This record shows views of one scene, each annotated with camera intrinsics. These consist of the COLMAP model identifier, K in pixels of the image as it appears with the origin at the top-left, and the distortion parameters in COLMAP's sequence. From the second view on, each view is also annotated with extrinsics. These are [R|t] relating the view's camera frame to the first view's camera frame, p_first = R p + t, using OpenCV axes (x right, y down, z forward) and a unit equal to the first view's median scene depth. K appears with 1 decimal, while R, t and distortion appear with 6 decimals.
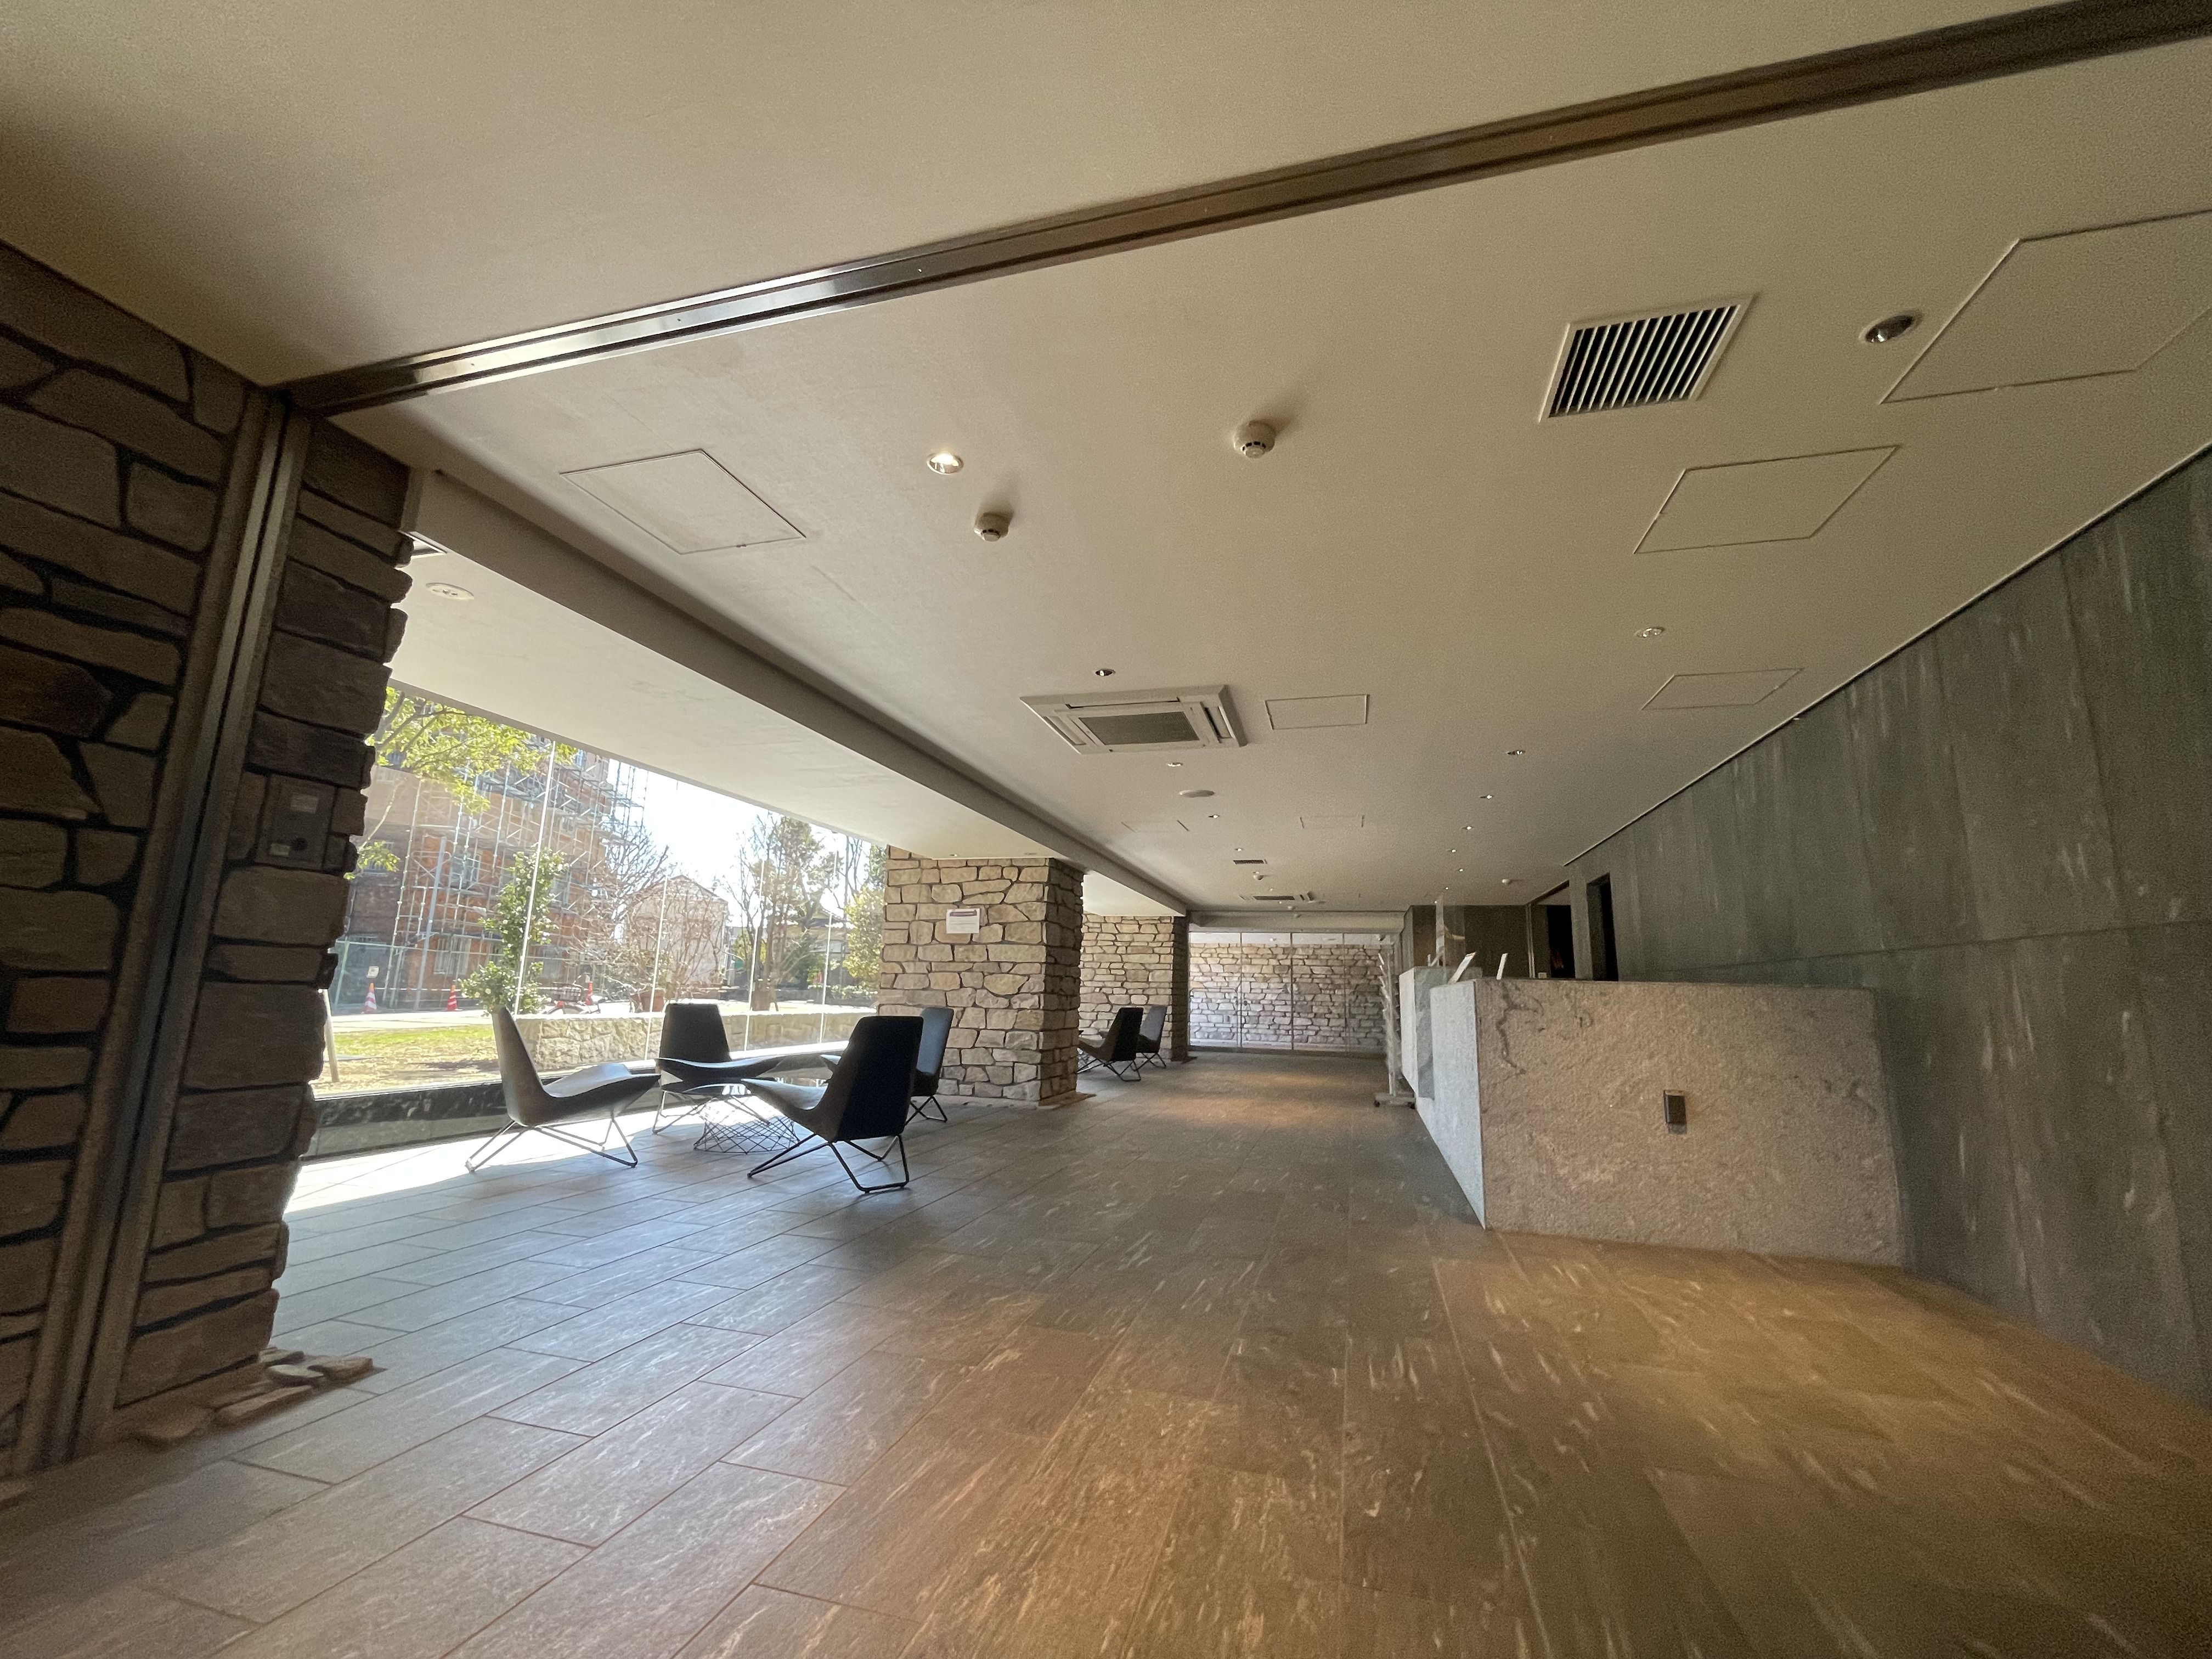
lens RADIAL K [[889.0, 0, 1104.6], [0, 889.0, 828.4], [0, 0, 1]] dist [-0.002536, 0.000679]
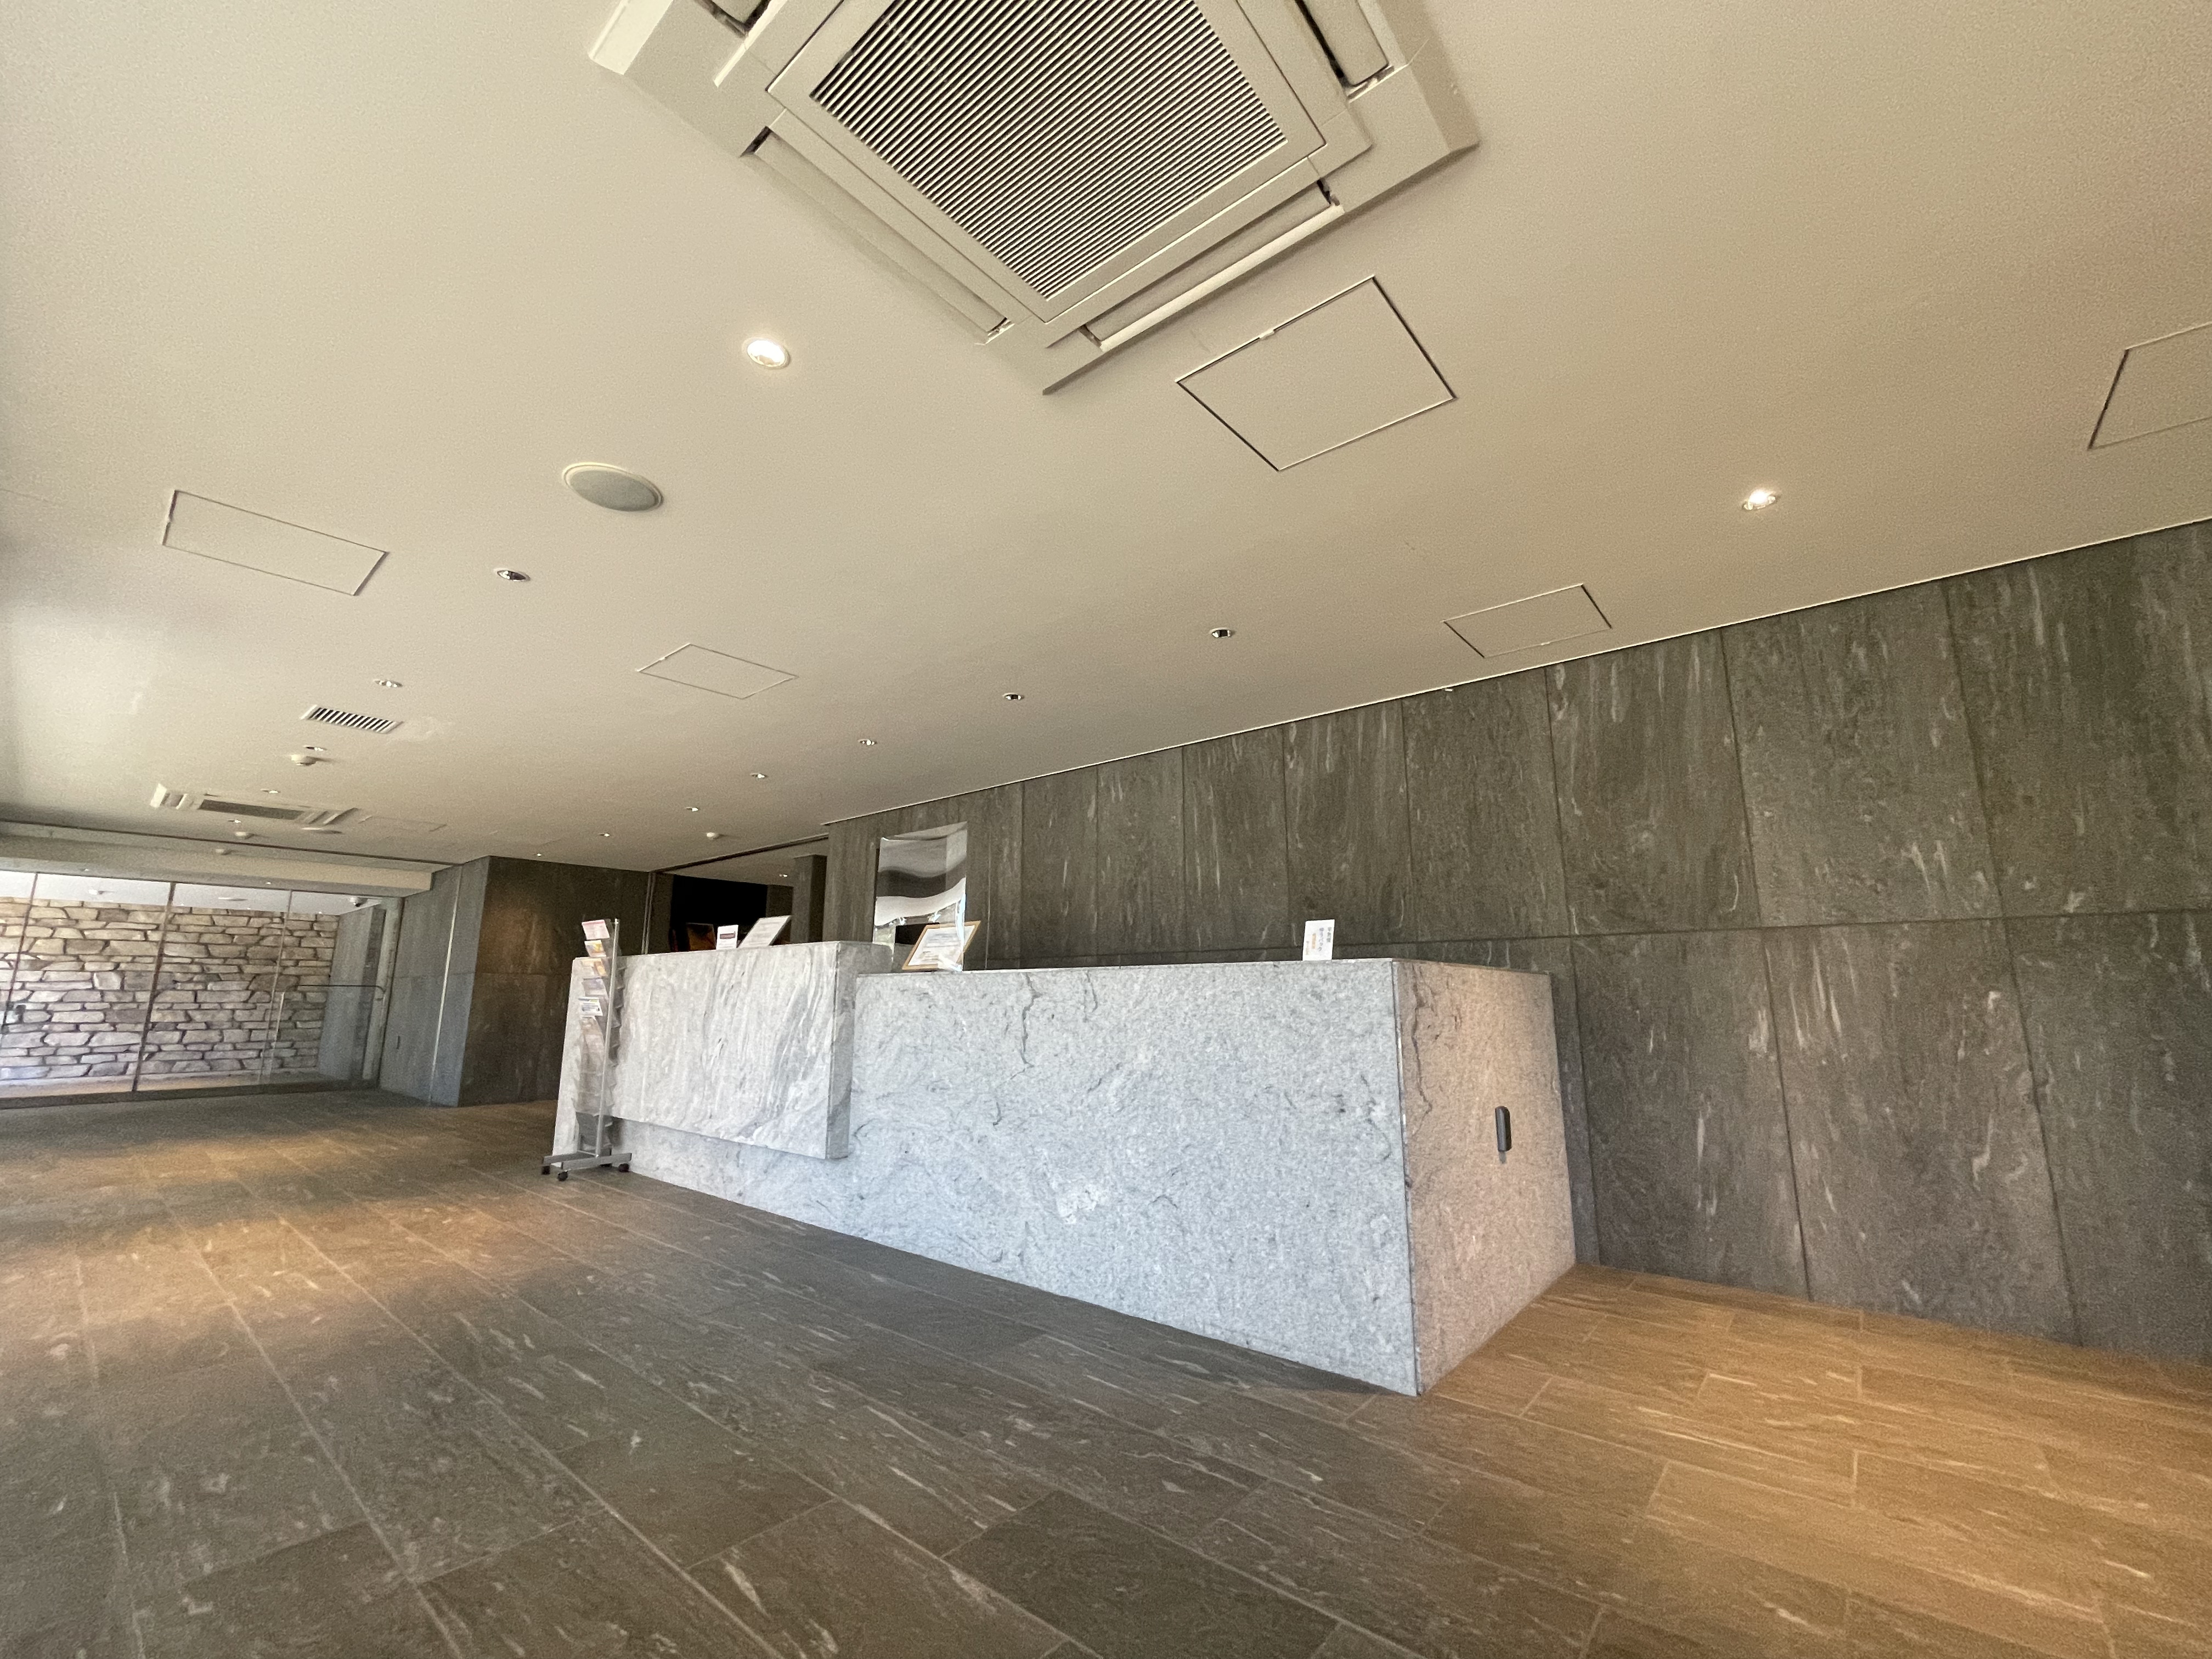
lens RADIAL K [[889.0, 0, 1106.0], [0, 889.0, 836.5], [0, 0, 1]] dist [-0.002536, 0.000679]
pose [[0.417522, 0.142451, 0.897431, -0.287130], [-0.157679, 0.984010, -0.082835, 0.238373], [-0.894881, -0.106921, 0.433308, 1.294849]]
